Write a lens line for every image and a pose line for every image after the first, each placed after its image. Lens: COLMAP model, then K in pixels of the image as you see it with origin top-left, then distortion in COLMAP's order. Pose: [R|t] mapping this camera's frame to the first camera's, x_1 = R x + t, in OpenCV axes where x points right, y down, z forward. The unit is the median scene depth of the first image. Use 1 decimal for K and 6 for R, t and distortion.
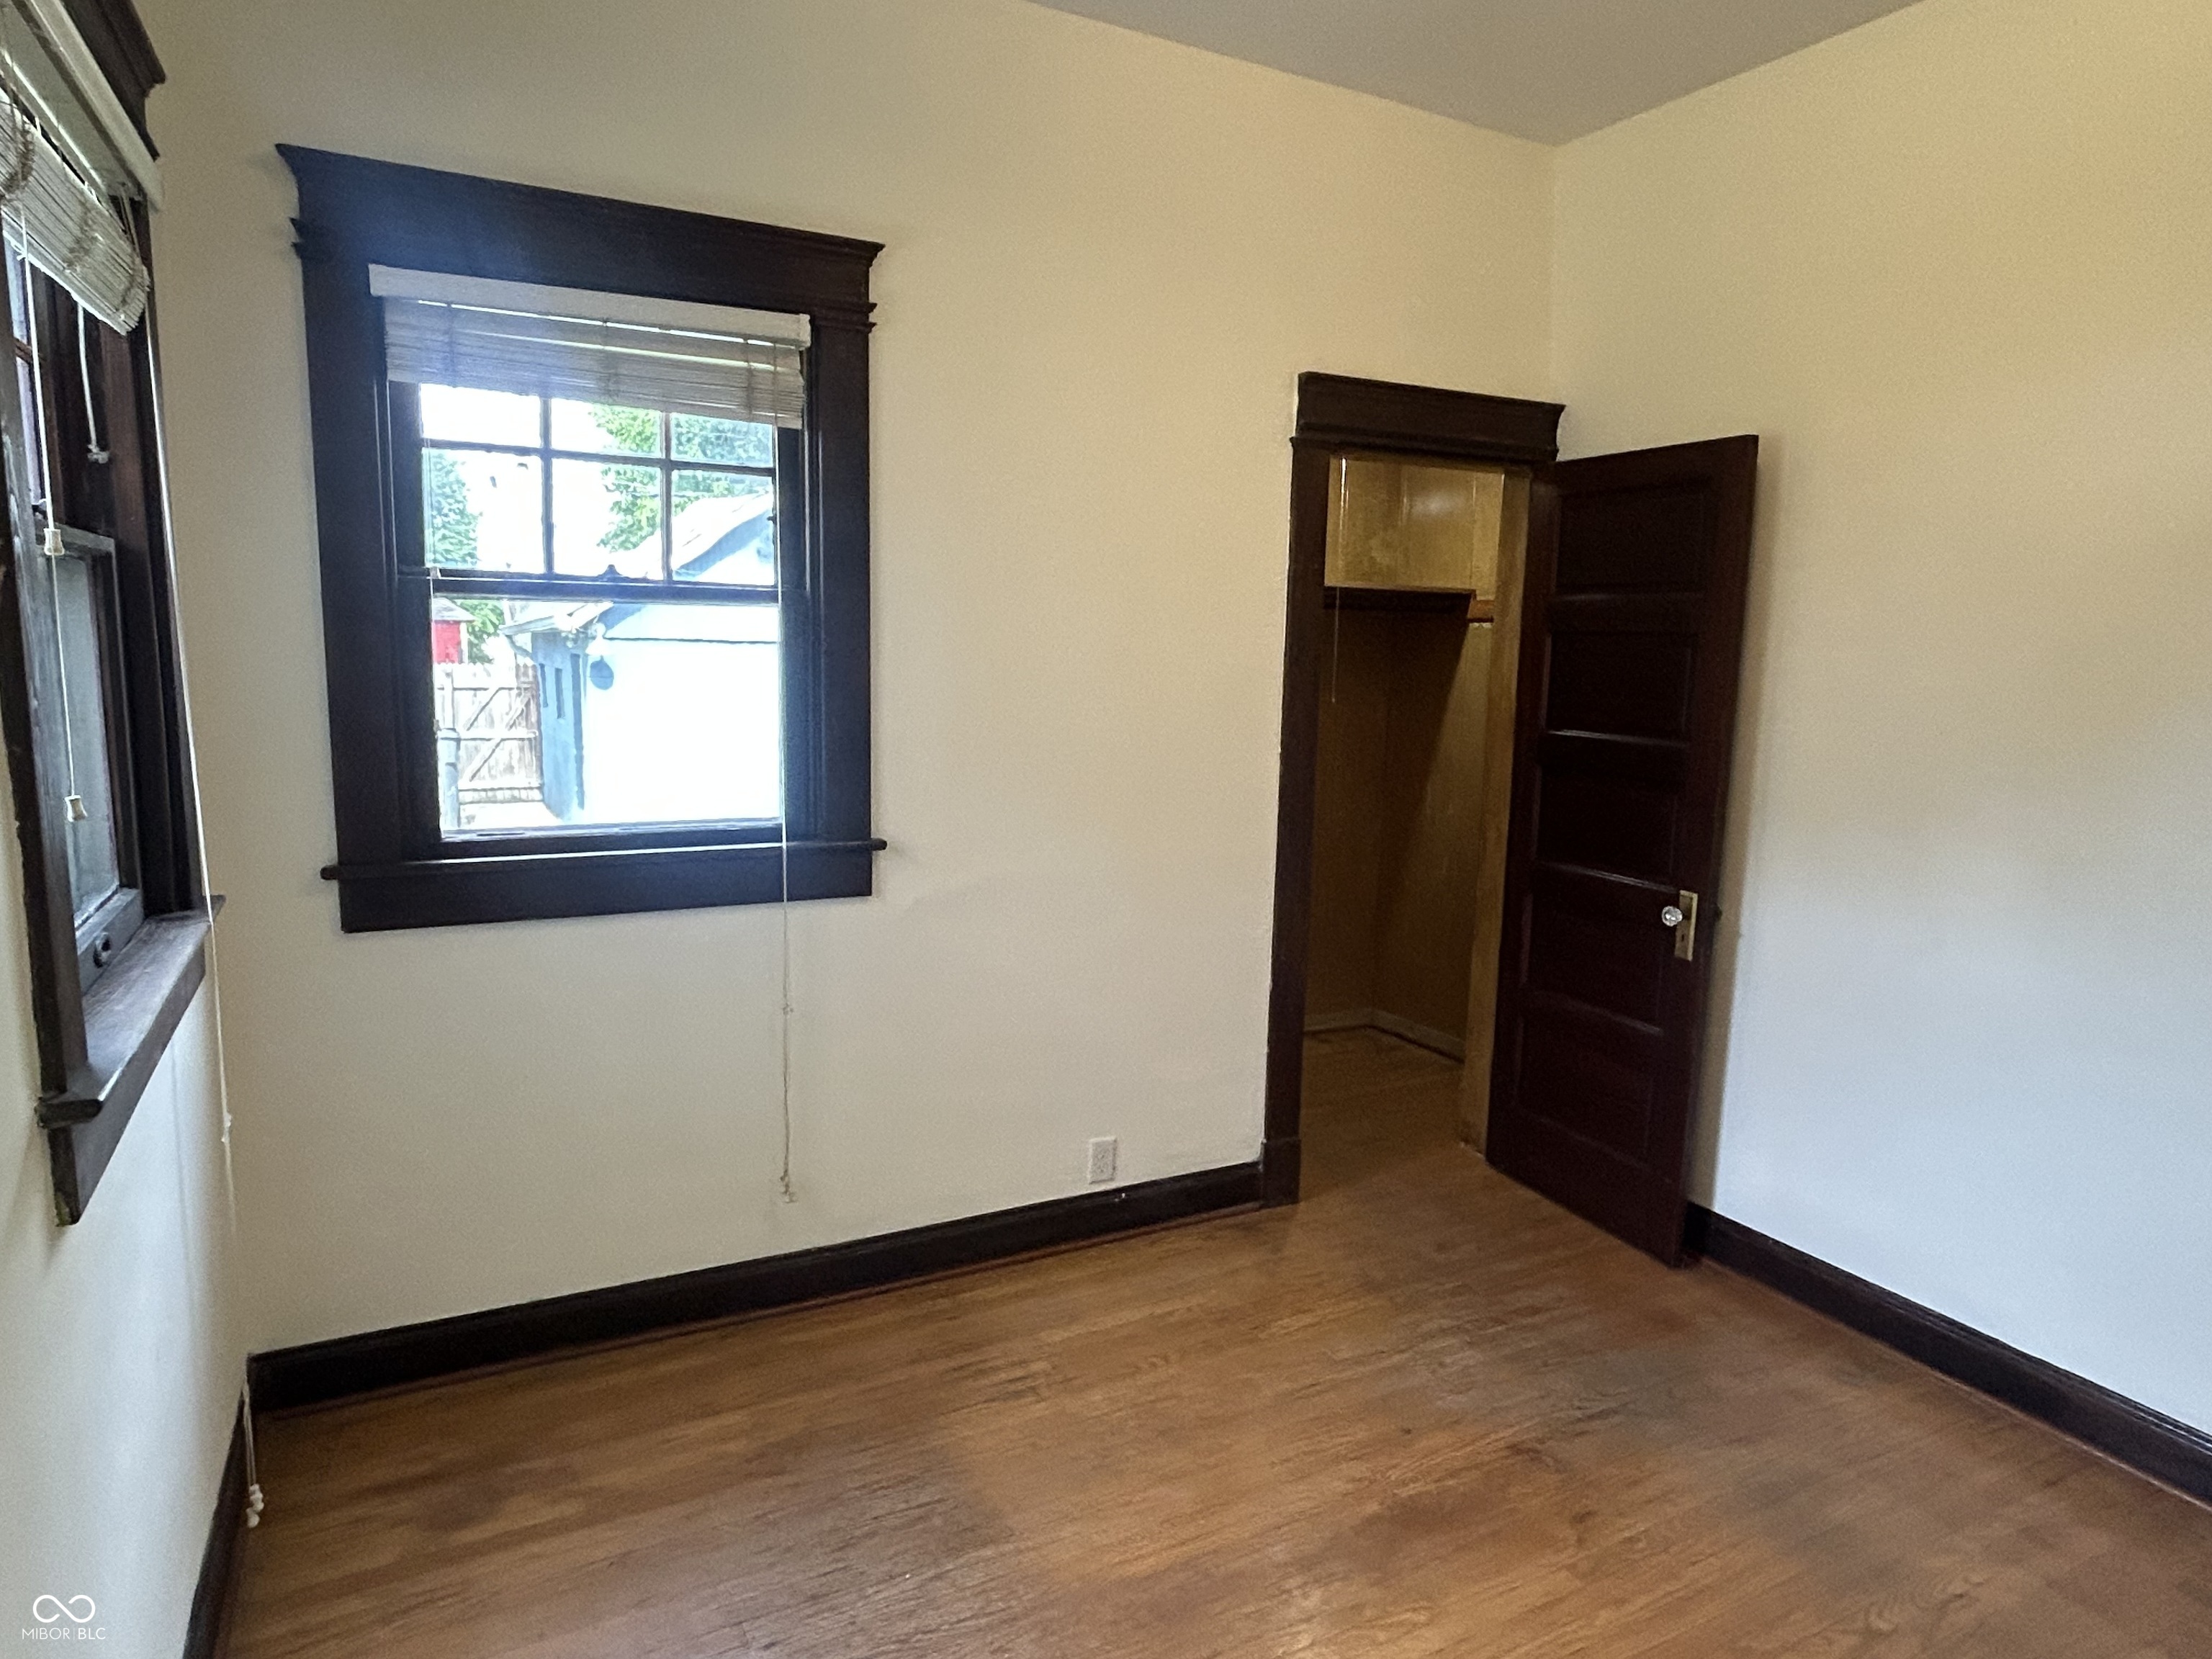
lens RADIAL K [[1327.3, 0, 1111.0], [0, 1327.3, 830.8], [0, 0, 1]] dist [-0.005000, -0.008954]
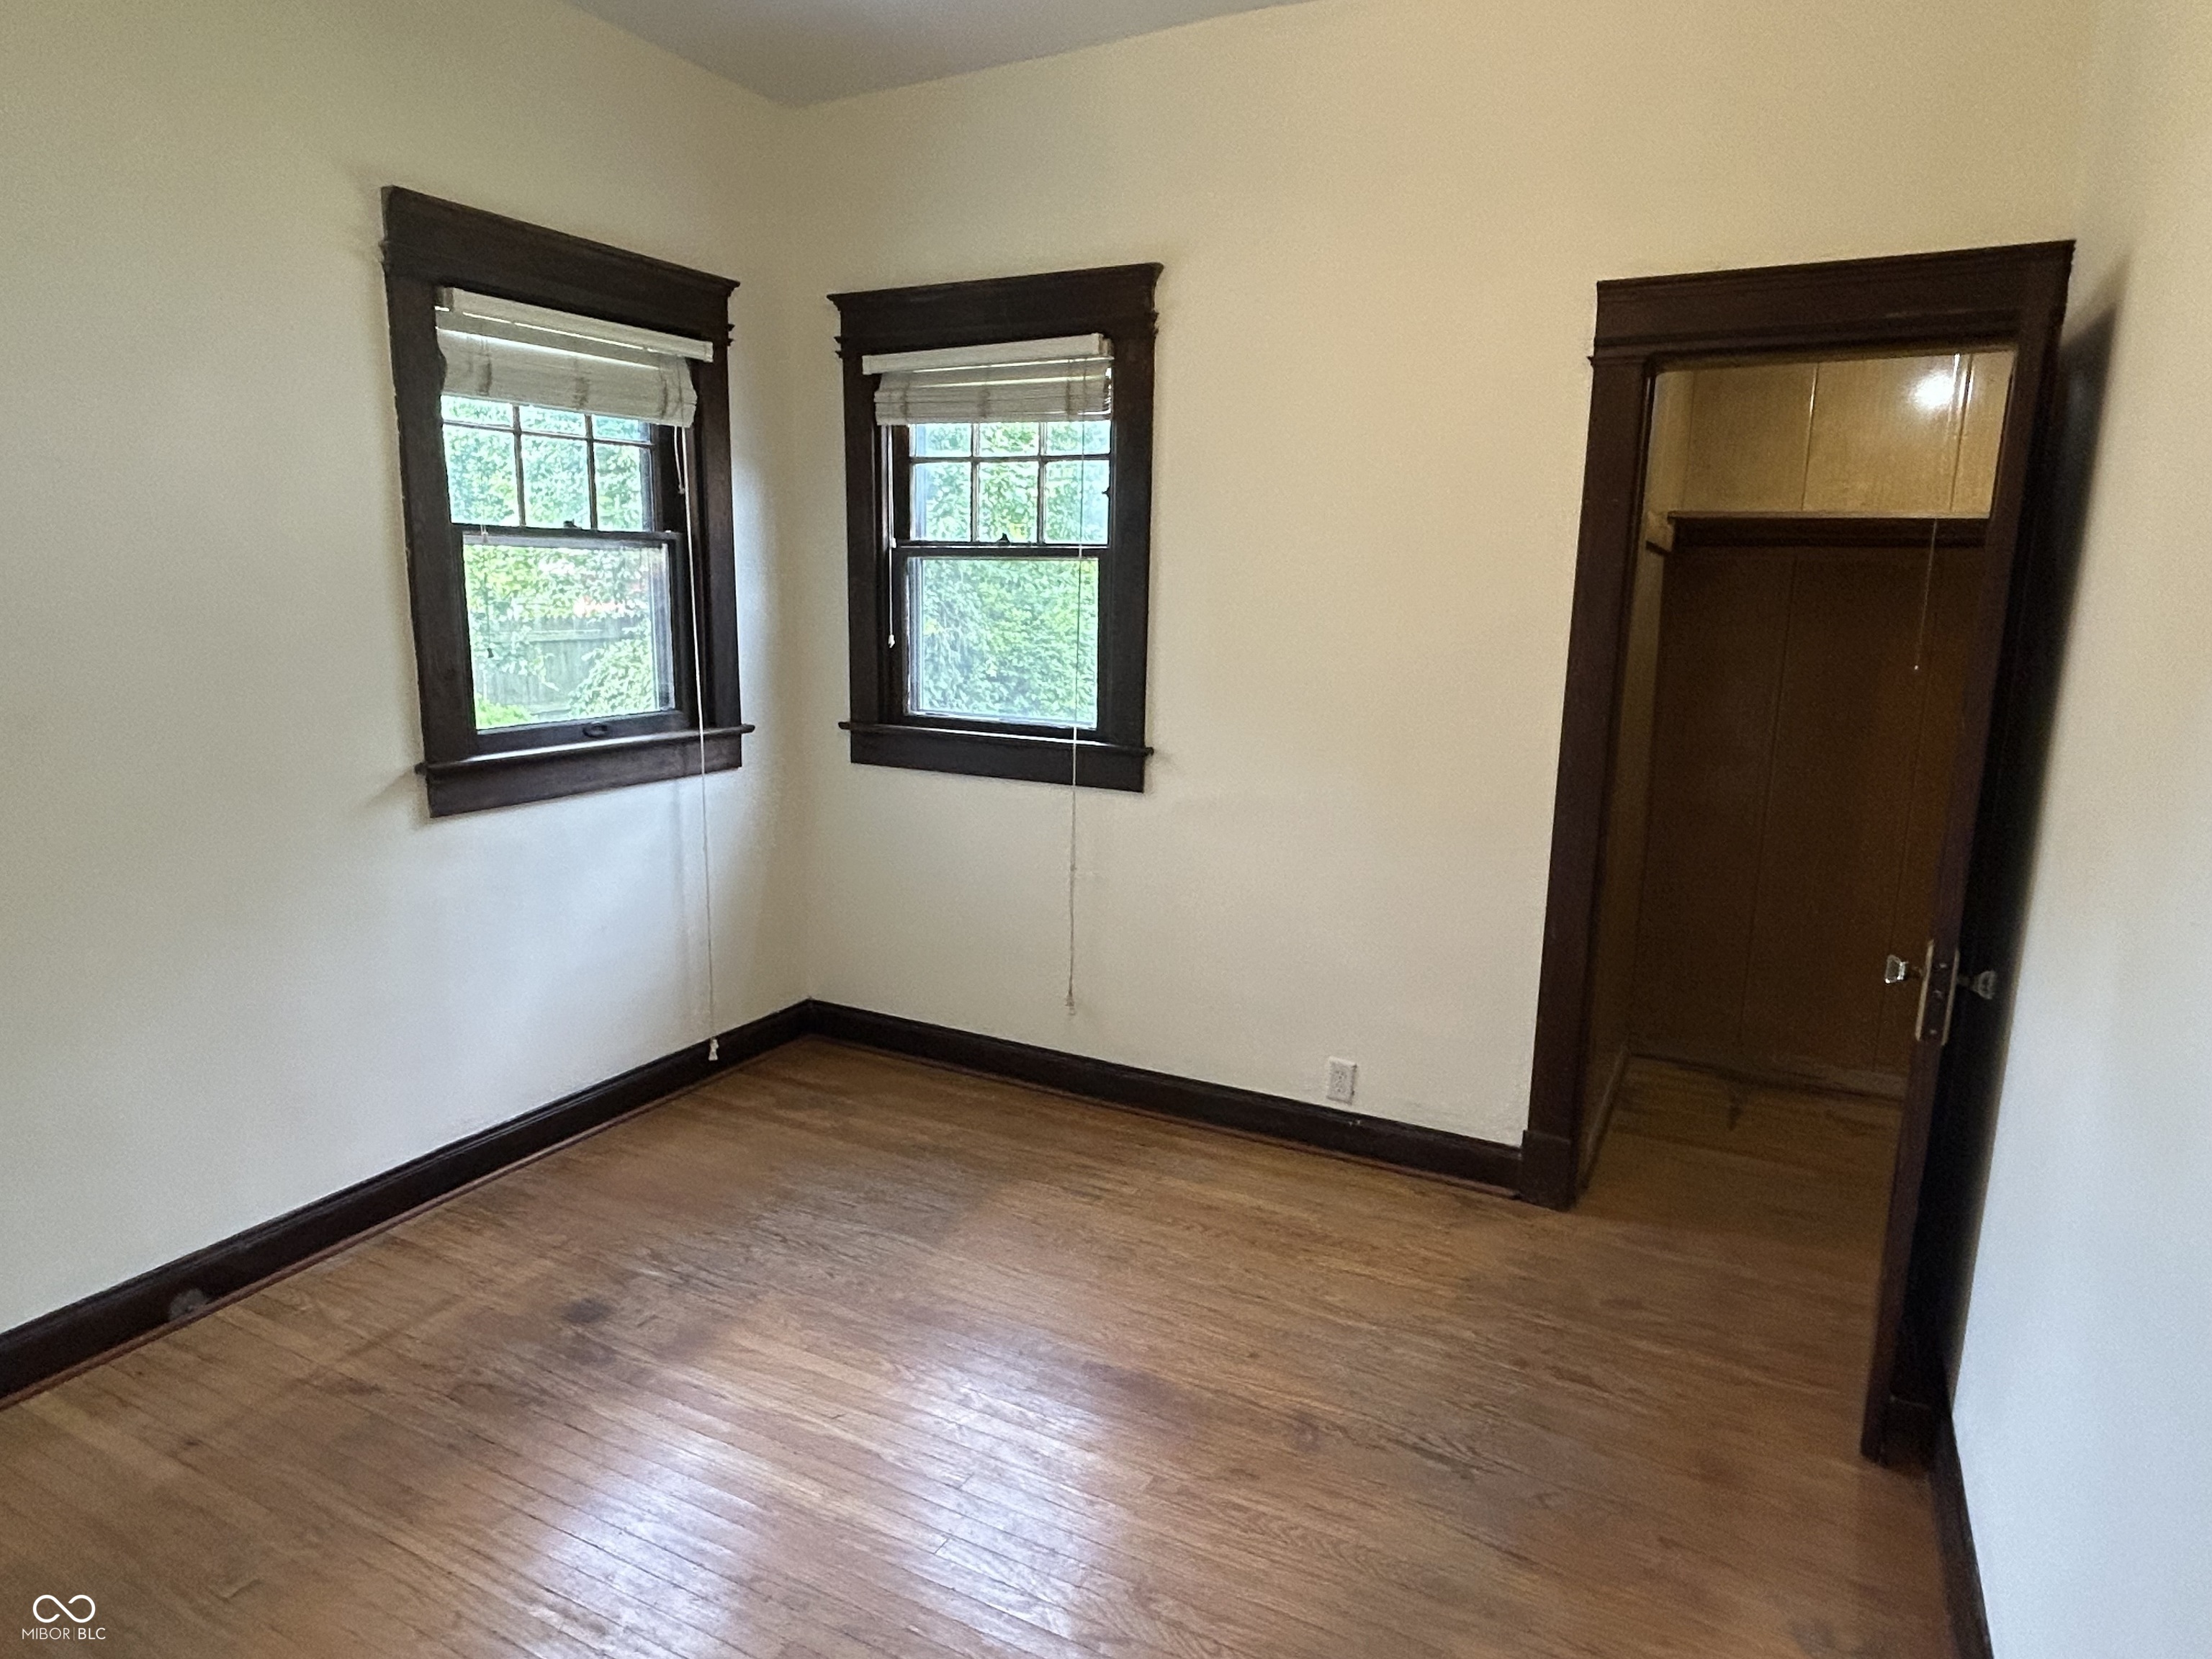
lens RADIAL K [[1327.3, 0, 1094.8], [0, 1327.3, 832.0], [0, 0, 1]] dist [-0.005000, -0.008954]
pose [[0.552001, 0.142755, -0.821532, 0.853352], [-0.123392, 0.988374, 0.088838, -0.020138], [0.824663, 0.052332, 0.563198, 0.274035]]
